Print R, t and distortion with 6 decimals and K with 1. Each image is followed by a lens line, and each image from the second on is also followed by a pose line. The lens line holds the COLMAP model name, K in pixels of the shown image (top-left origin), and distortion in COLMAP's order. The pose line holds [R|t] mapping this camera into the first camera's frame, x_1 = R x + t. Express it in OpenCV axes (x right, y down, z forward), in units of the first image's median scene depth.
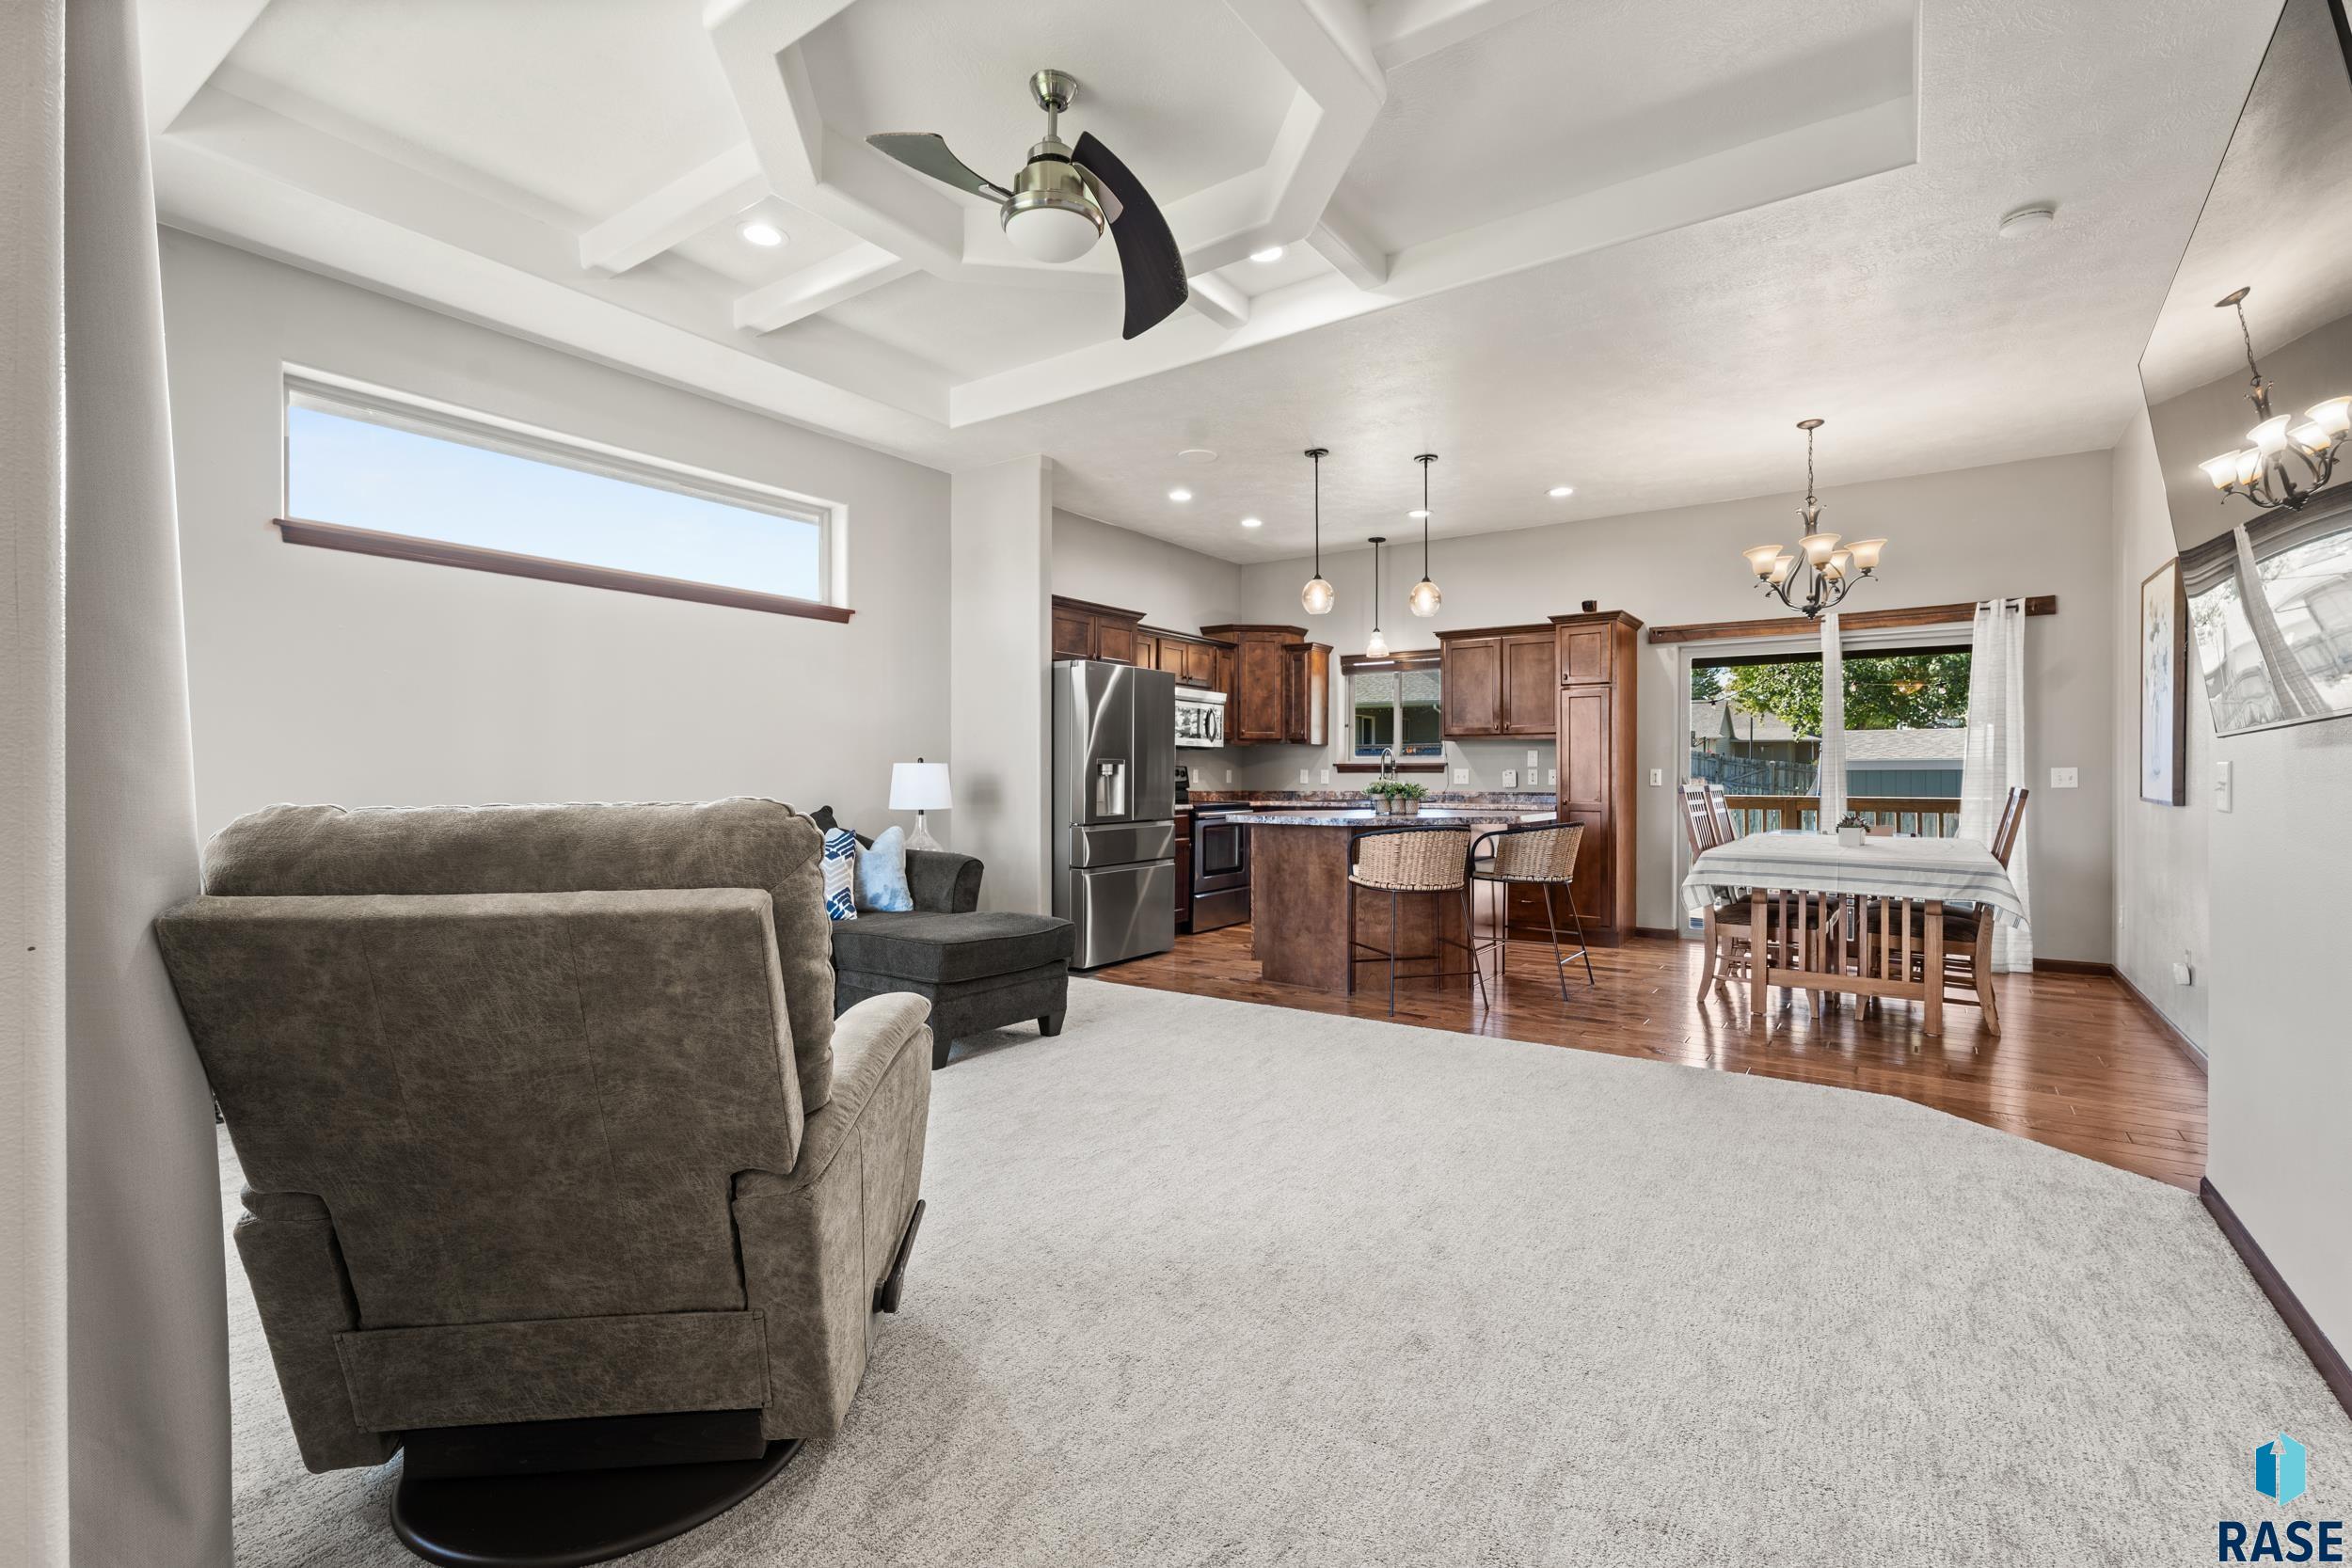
lens RADIAL K [[1043.6, 0, 1176.0], [0, 1043.6, 784.0], [0, 0, 1]] dist [0.000594, 0.000060]
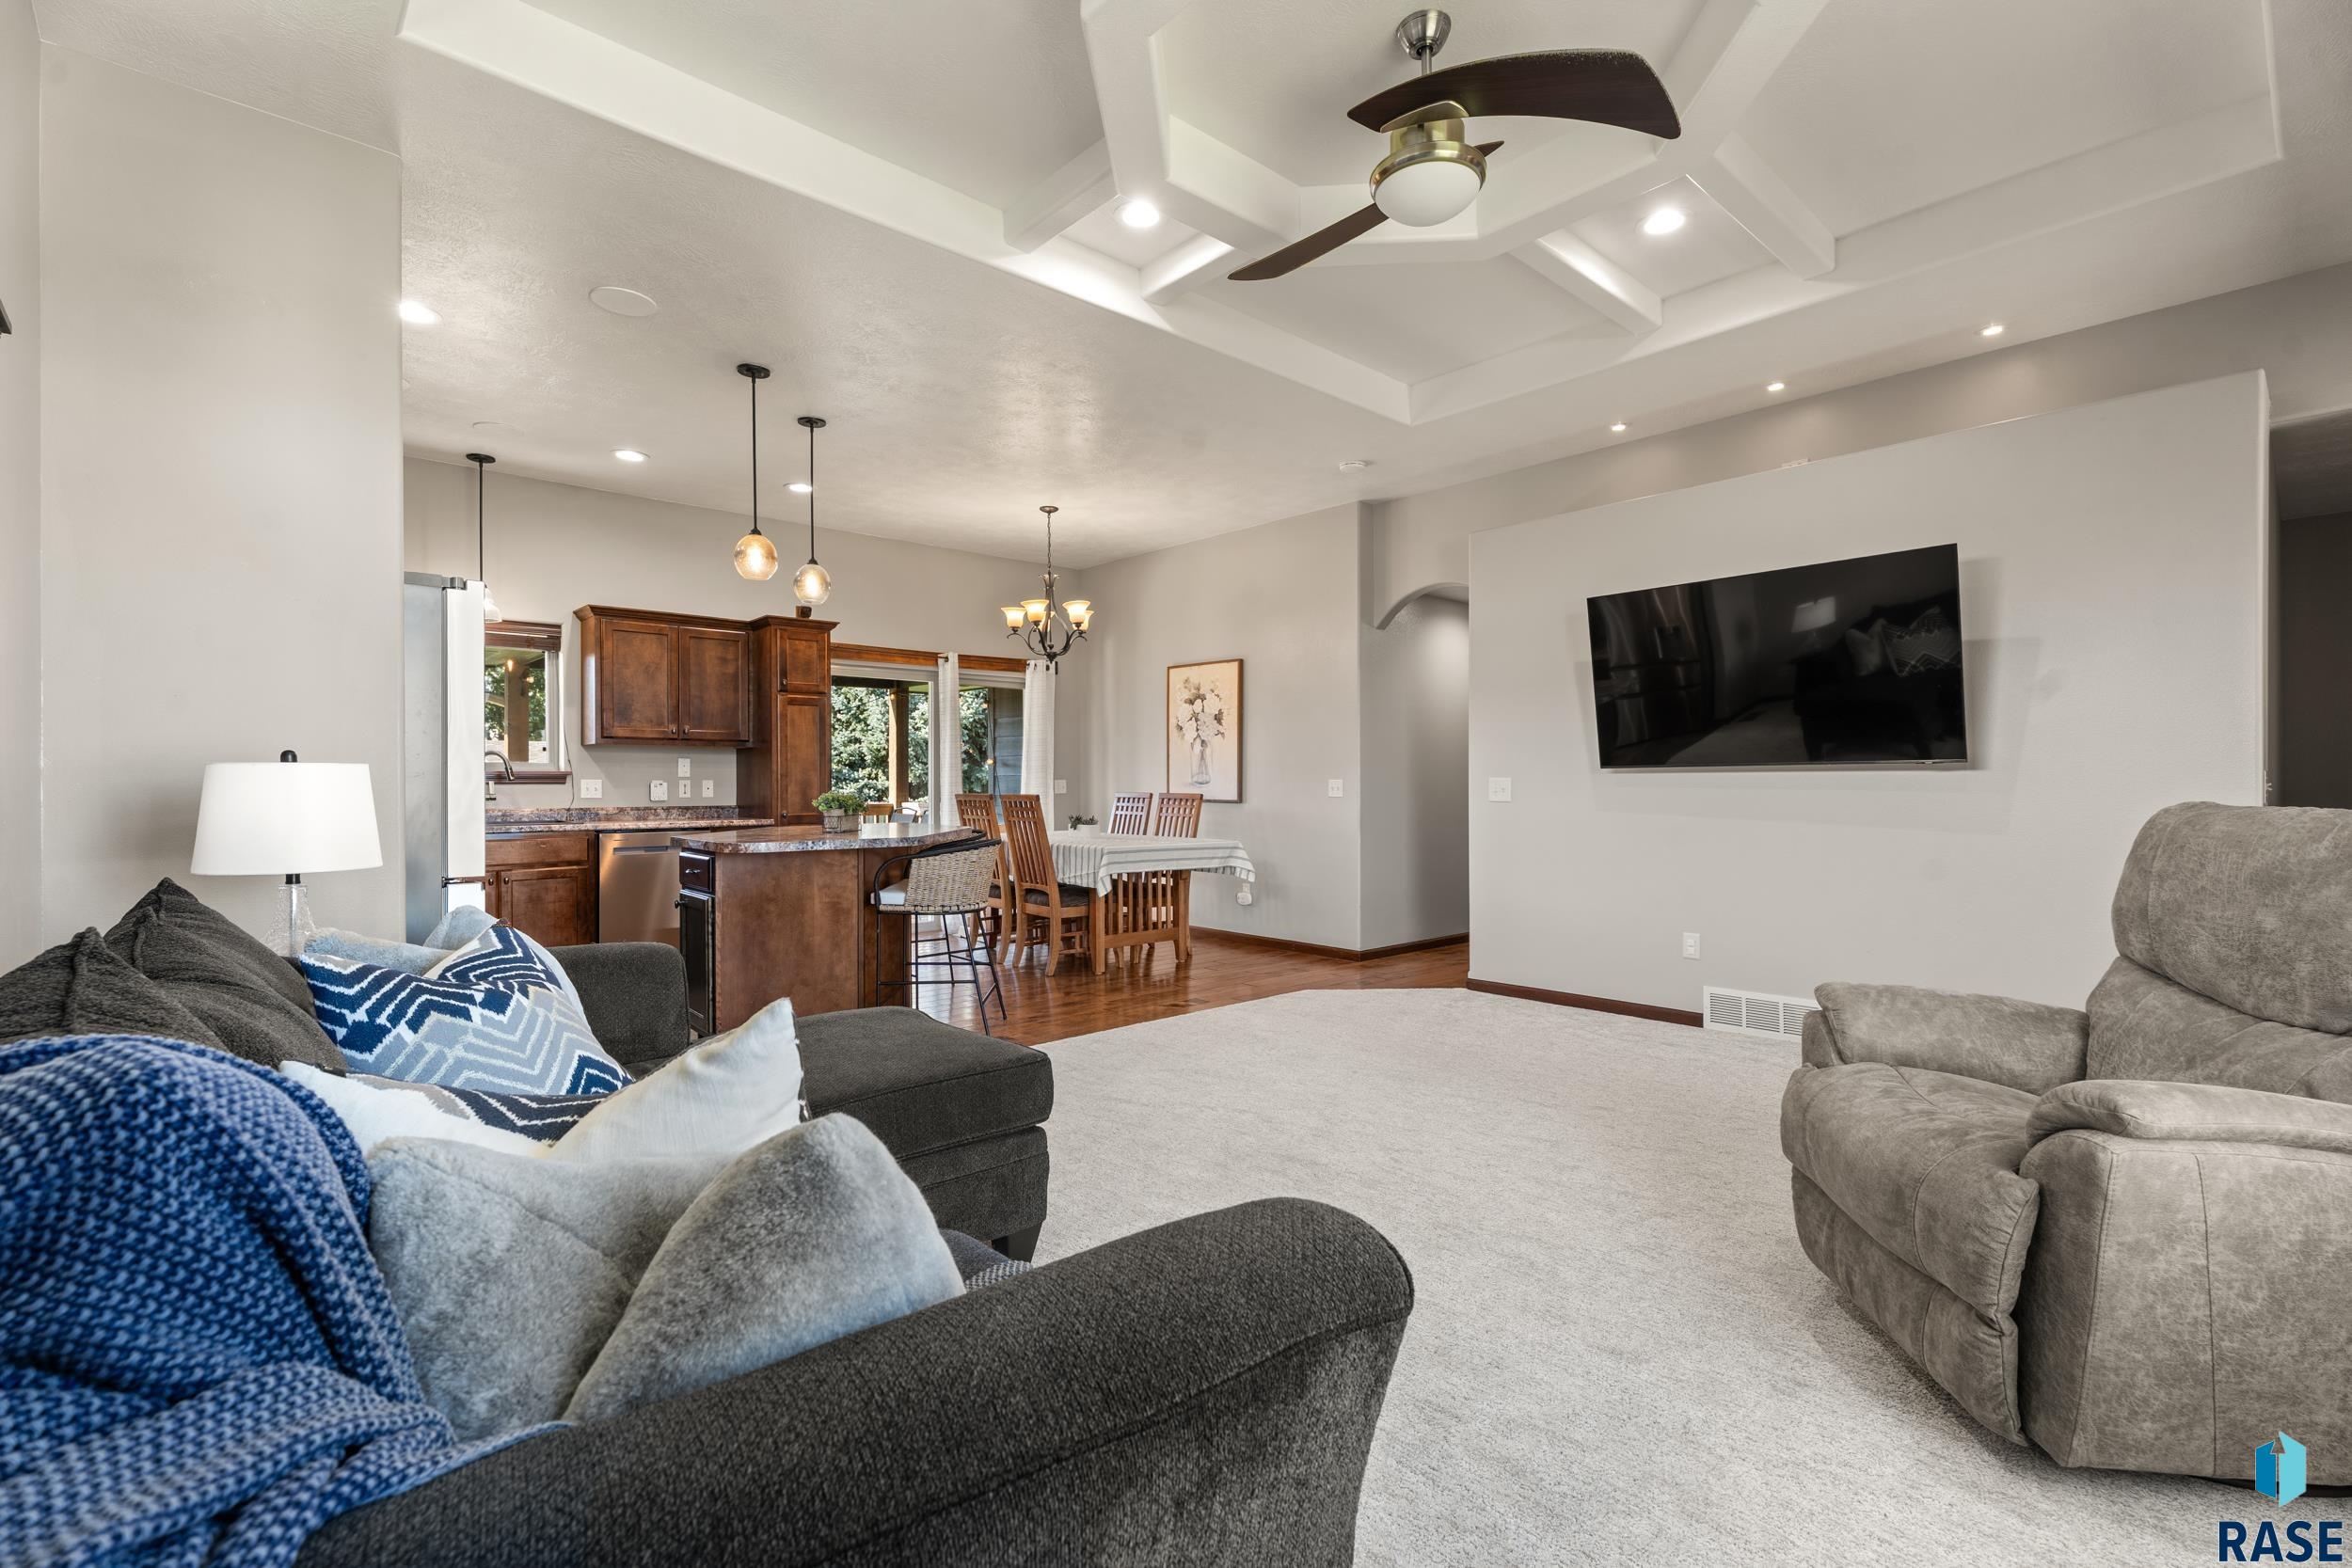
lens RADIAL K [[1043.6, 0, 1176.0], [0, 1043.6, 784.0], [0, 0, 1]] dist [0.000594, 0.000060]
pose [[0.223608, -0.001479, 0.974678, -0.579350], [0.011719, 0.999931, -0.001171, -0.006537], [-0.974609, 0.011685, 0.223609, 0.551257]]
